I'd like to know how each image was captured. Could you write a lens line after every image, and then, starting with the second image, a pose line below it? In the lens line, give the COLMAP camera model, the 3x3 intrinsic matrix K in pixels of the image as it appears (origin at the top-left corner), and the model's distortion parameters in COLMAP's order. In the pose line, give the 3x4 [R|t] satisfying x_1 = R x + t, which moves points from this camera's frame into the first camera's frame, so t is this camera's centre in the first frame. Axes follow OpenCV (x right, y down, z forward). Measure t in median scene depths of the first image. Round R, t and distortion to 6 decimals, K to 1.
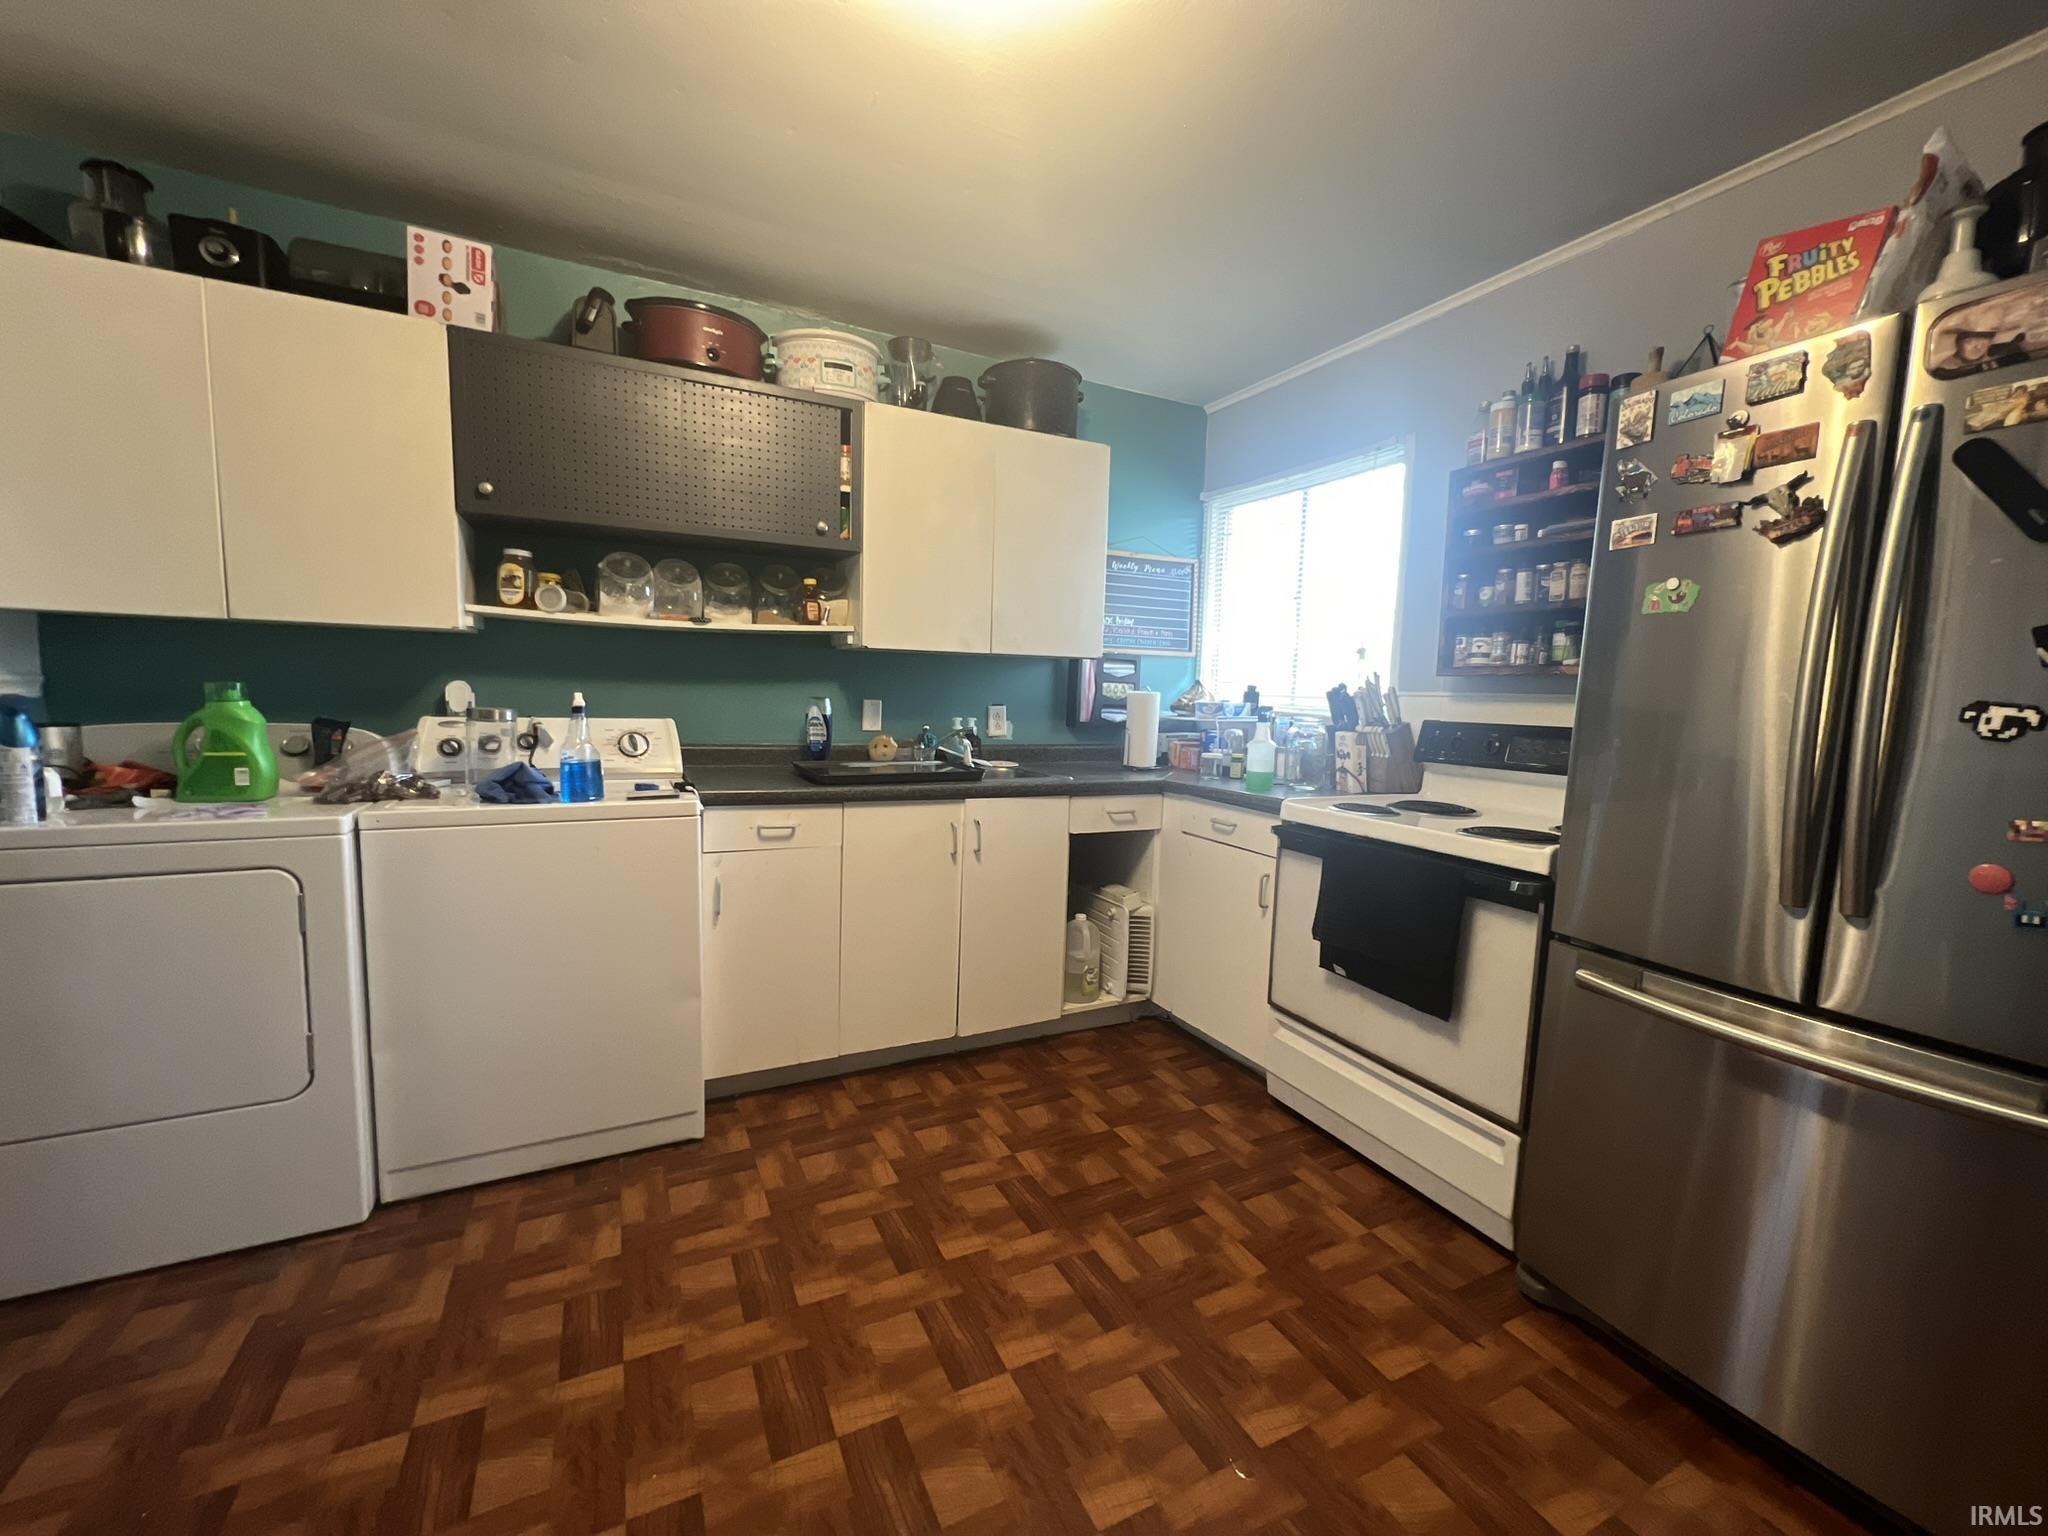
lens RADIAL K [[817.8, 0, 1022.7], [0, 817.8, 775.3], [0, 0, 1]] dist [-0.001219, -0.000276]
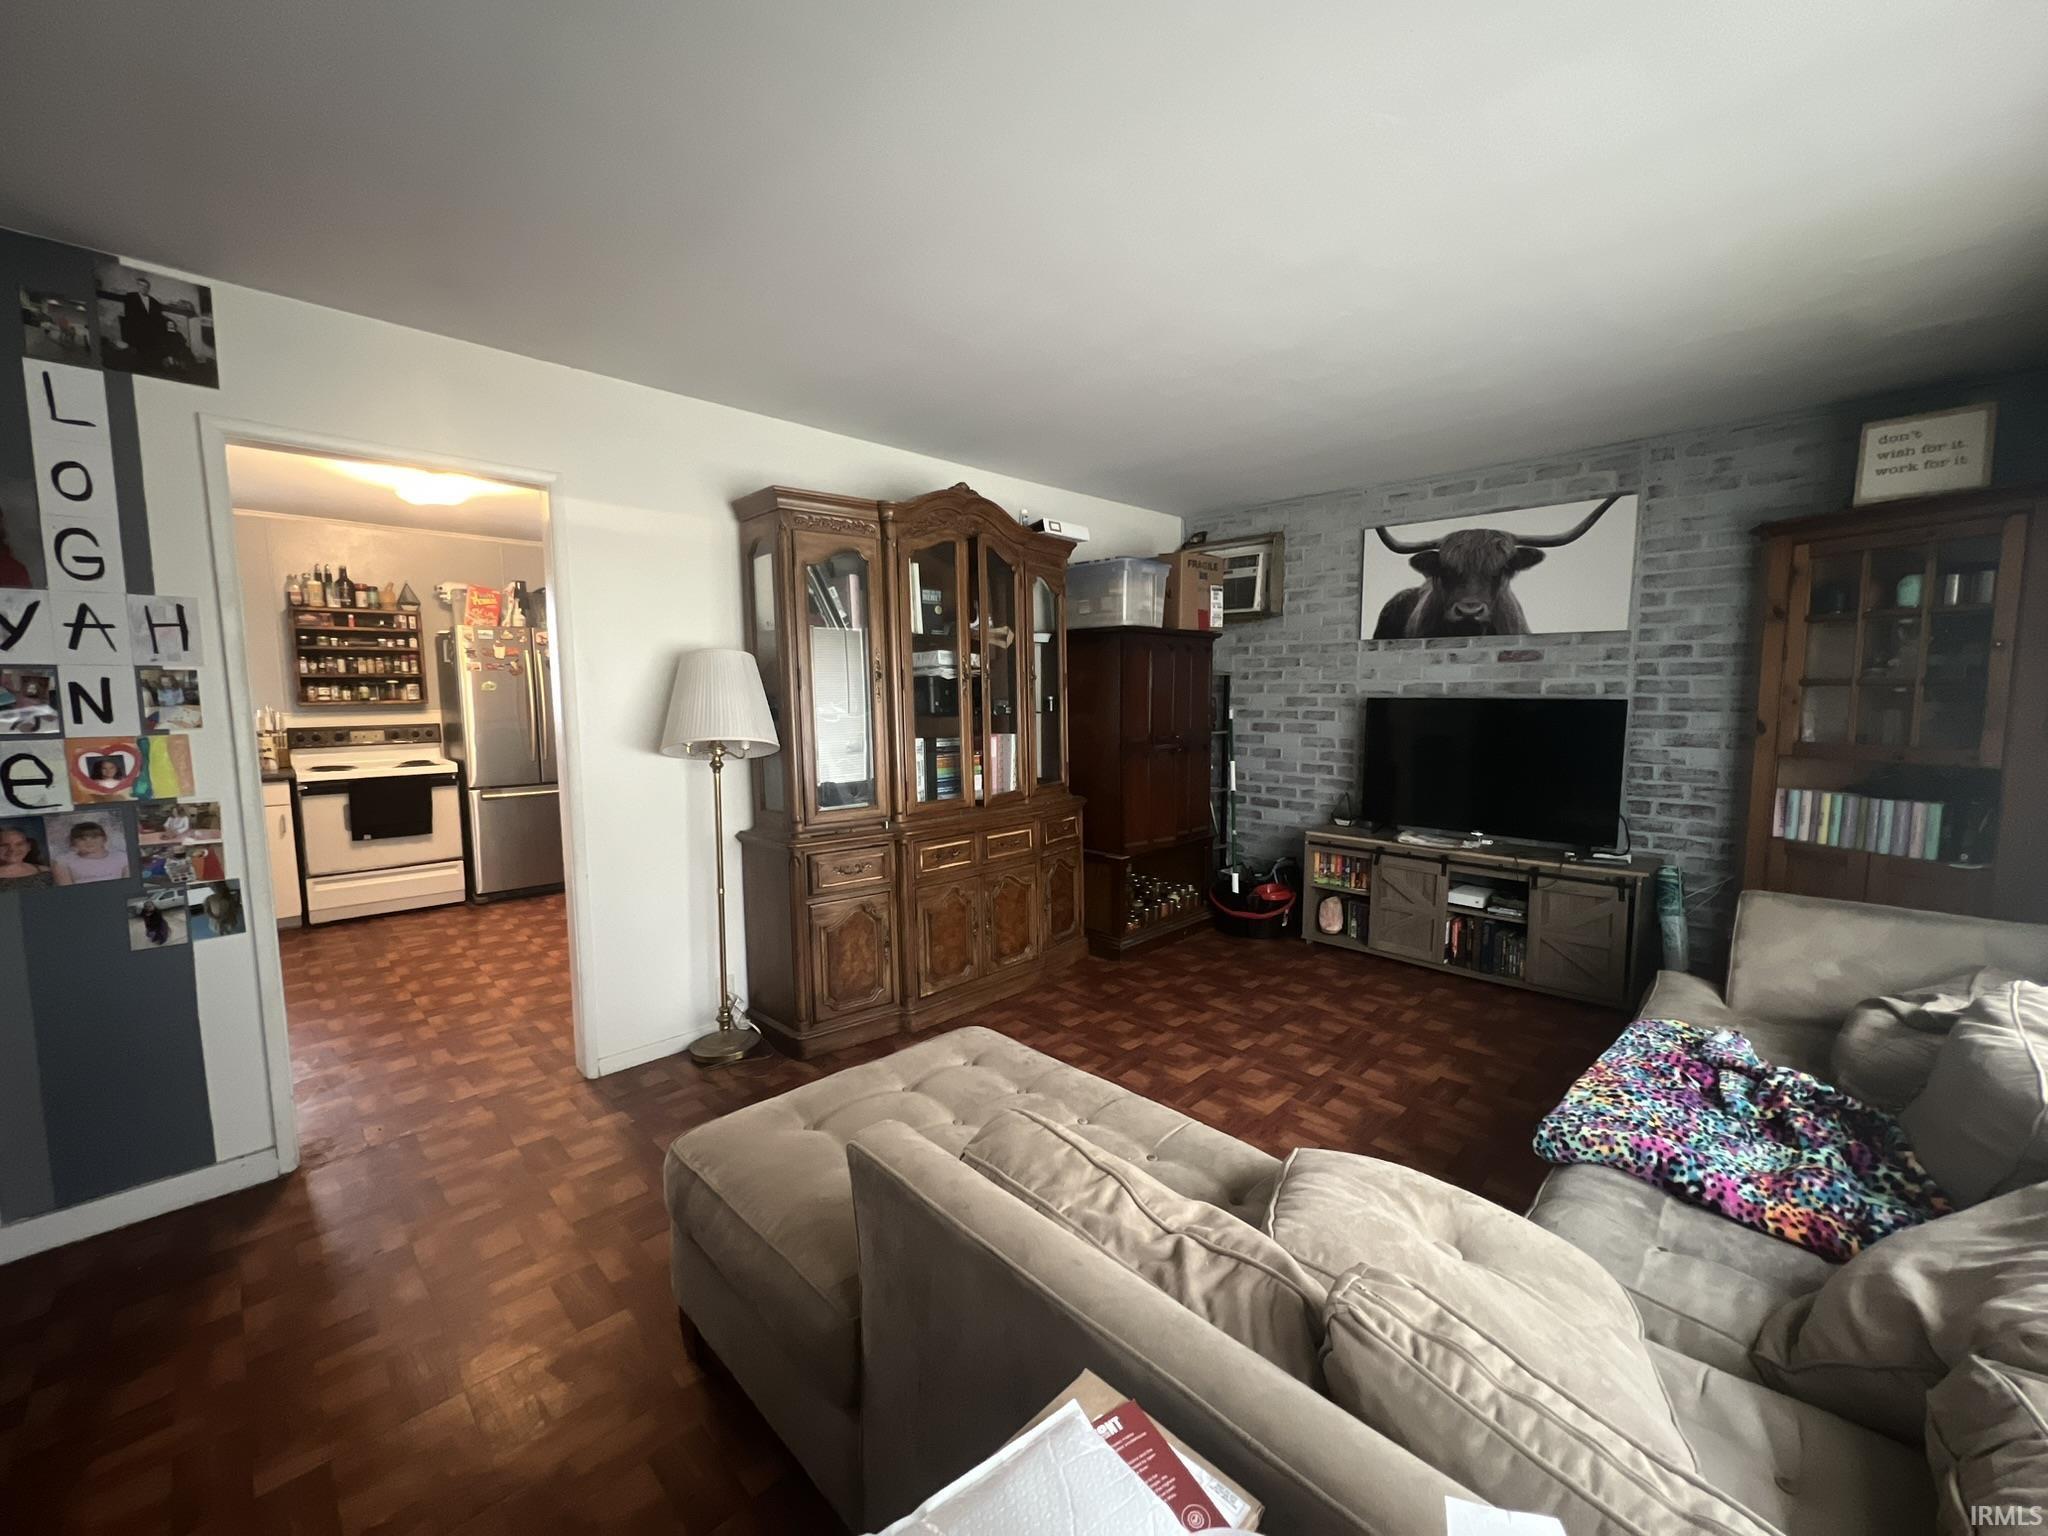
lens RADIAL K [[817.8, 0, 1031.2], [0, 817.8, 775.3], [0, 0, 1]] dist [-0.001219, -0.000276]
pose [[-0.311521, -0.131039, 0.941161, -2.373219], [0.092550, 0.981553, 0.167296, -0.147051], [-0.945721, 0.139221, -0.293647, -0.118560]]
